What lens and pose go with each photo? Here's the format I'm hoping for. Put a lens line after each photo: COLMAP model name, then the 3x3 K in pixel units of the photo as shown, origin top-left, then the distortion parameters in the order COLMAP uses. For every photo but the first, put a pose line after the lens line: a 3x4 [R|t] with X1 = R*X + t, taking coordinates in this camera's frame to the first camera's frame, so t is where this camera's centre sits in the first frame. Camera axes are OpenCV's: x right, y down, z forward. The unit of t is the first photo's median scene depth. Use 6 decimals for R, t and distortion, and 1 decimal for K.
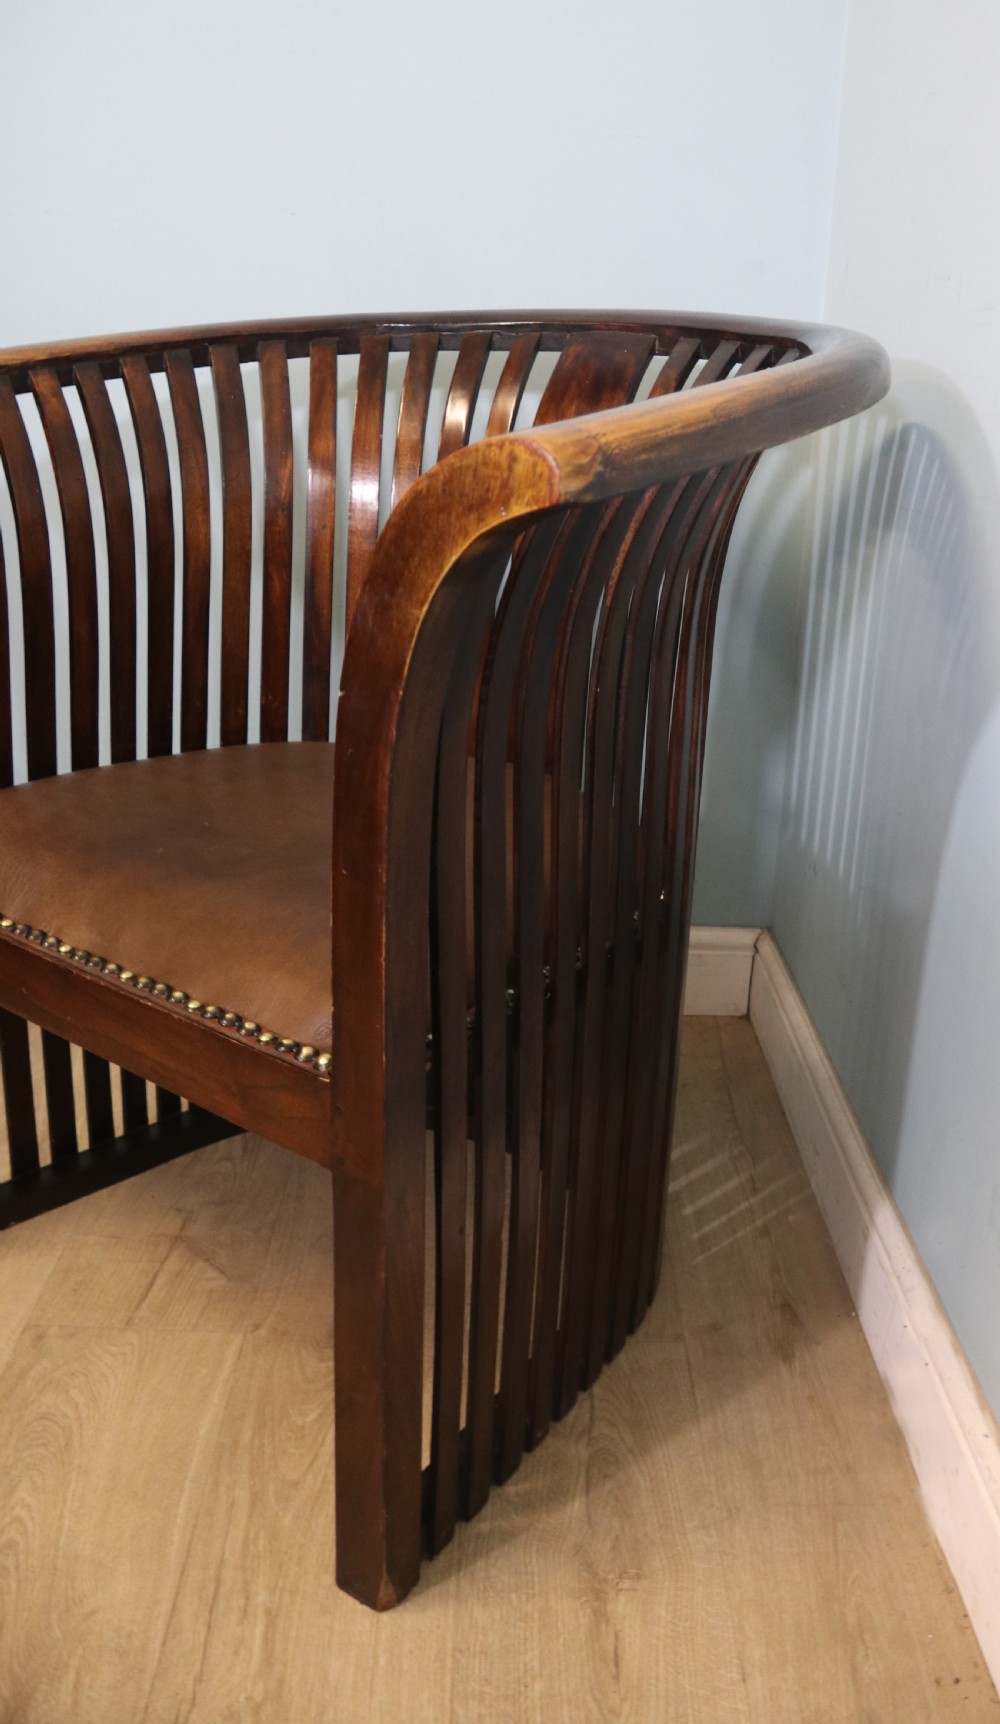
lens RADIAL K [[1387.1, 0, 619.9], [0, 1387.1, 789.8], [0, 0, 1]] dist [-0.174946, 0.106476]
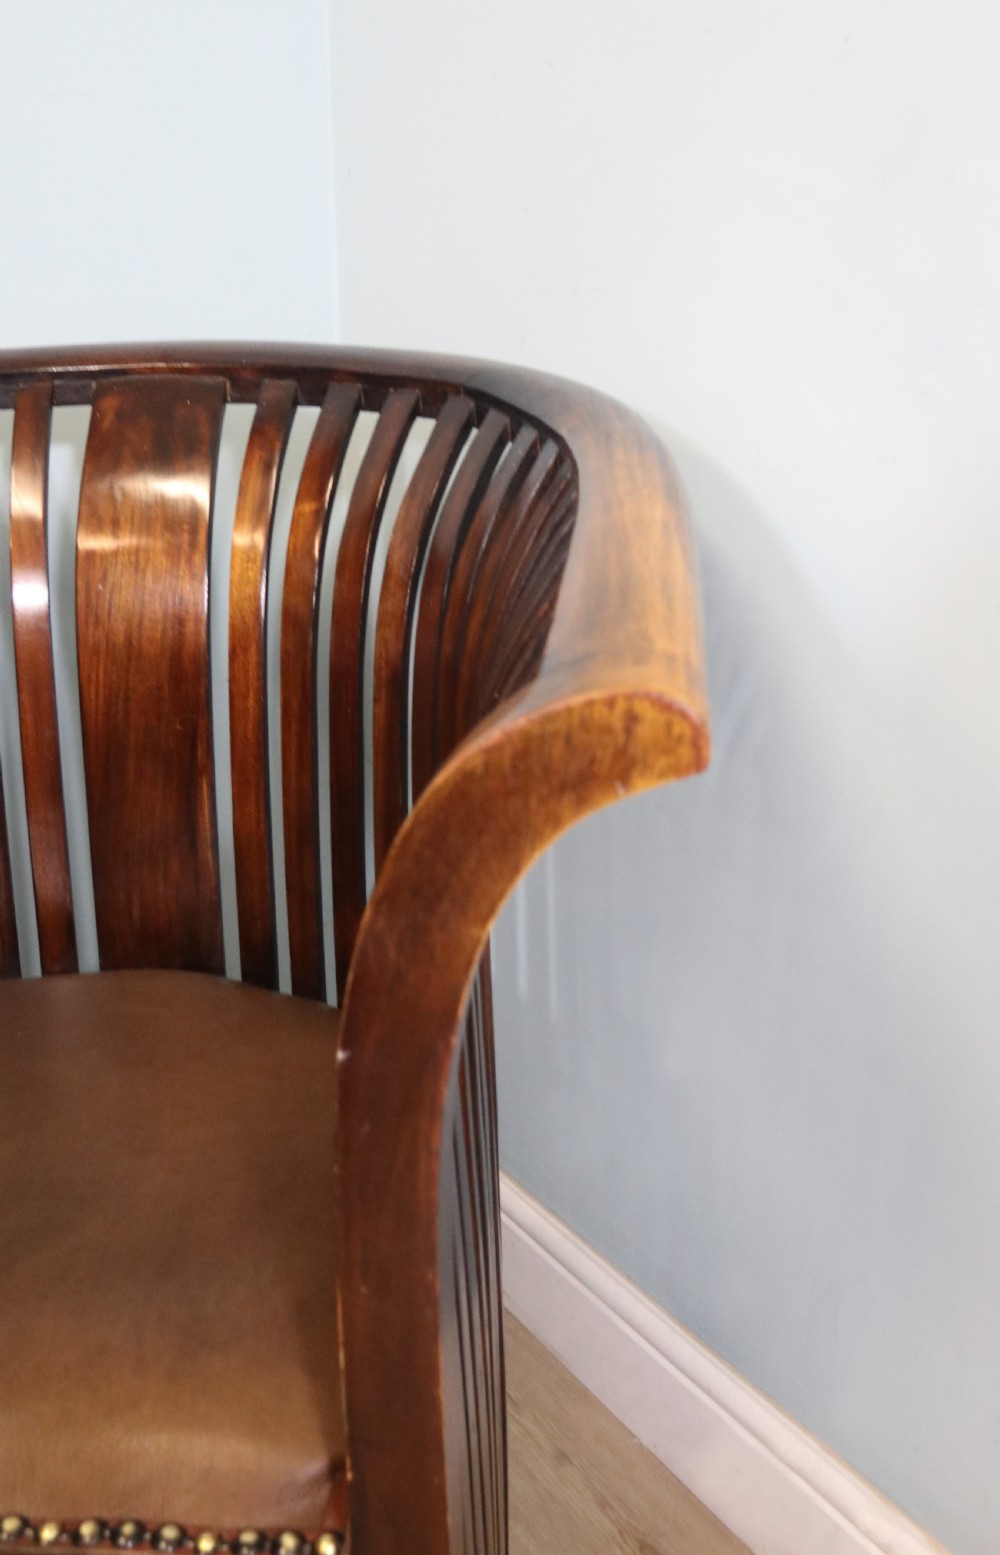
lens RADIAL K [[1642.1, 0, 566.5], [0, 1642.1, 685.3], [0, 0, 1]] dist [-0.136302, 0.214486]
pose [[0.881049, -0.168332, 0.442059, -0.348596], [0.186309, 0.982487, 0.002796, -0.187921], [-0.434788, 0.079896, 0.896981, 0.154392]]
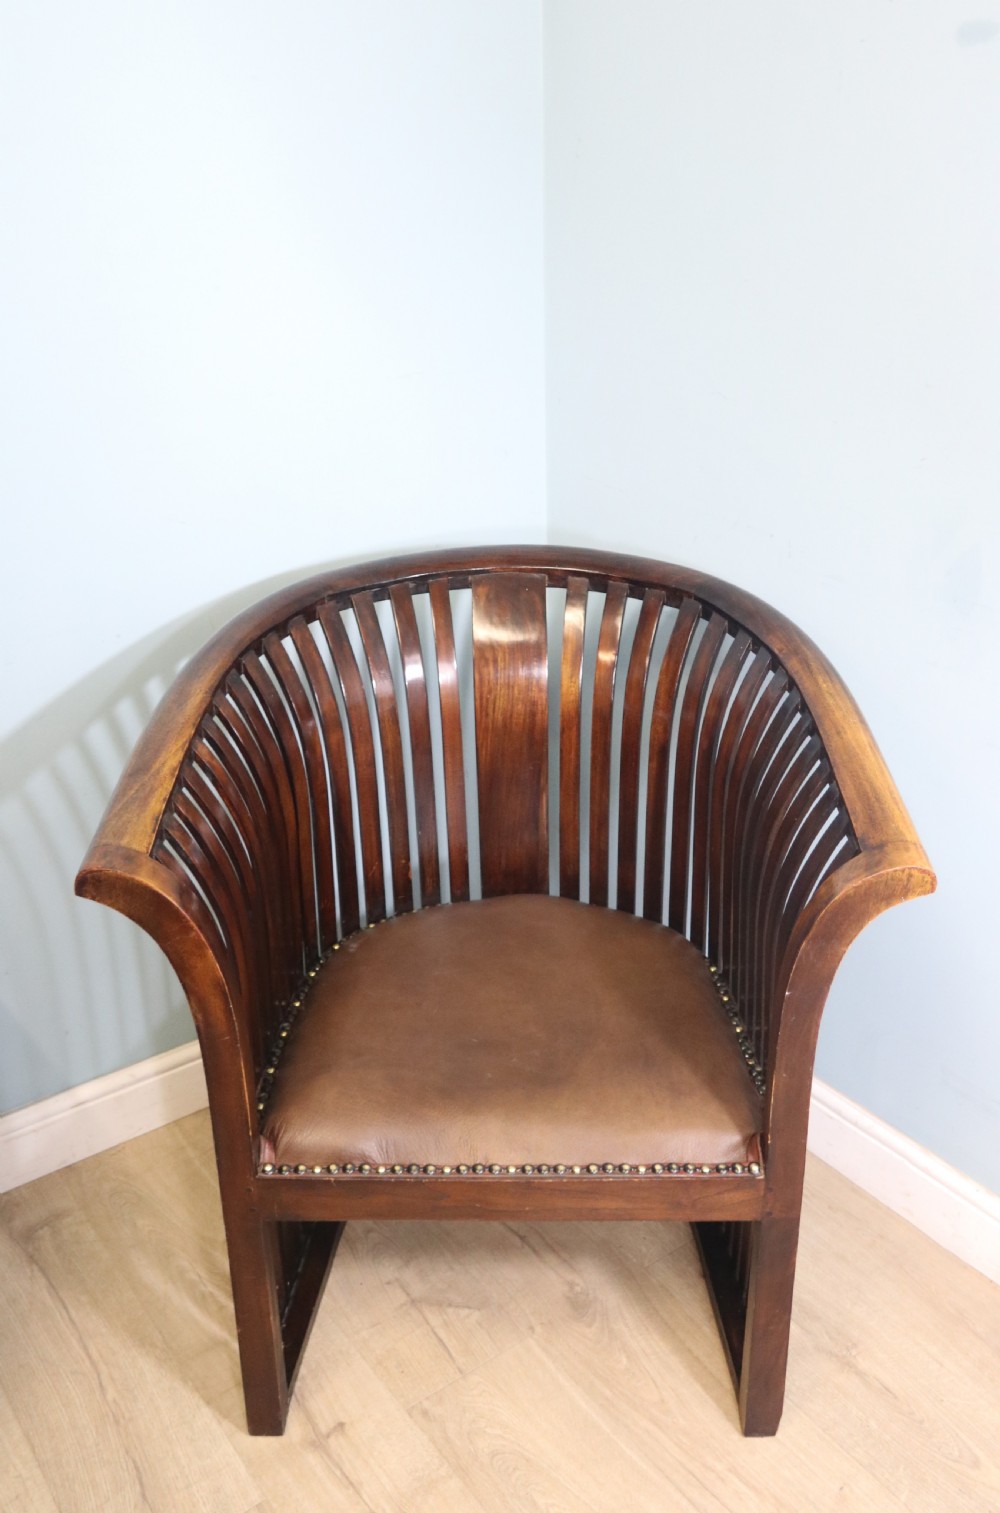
lens RADIAL K [[1367.6, 0, 515.4], [0, 1367.6, 723.0], [0, 0, 1]] dist [-0.128836, 0.168266]
pose [[0.842300, -0.273823, 0.464275, -1.002266], [0.205589, 0.959442, 0.192882, -0.673291], [-0.498261, -0.067014, 0.864434, -0.291591]]
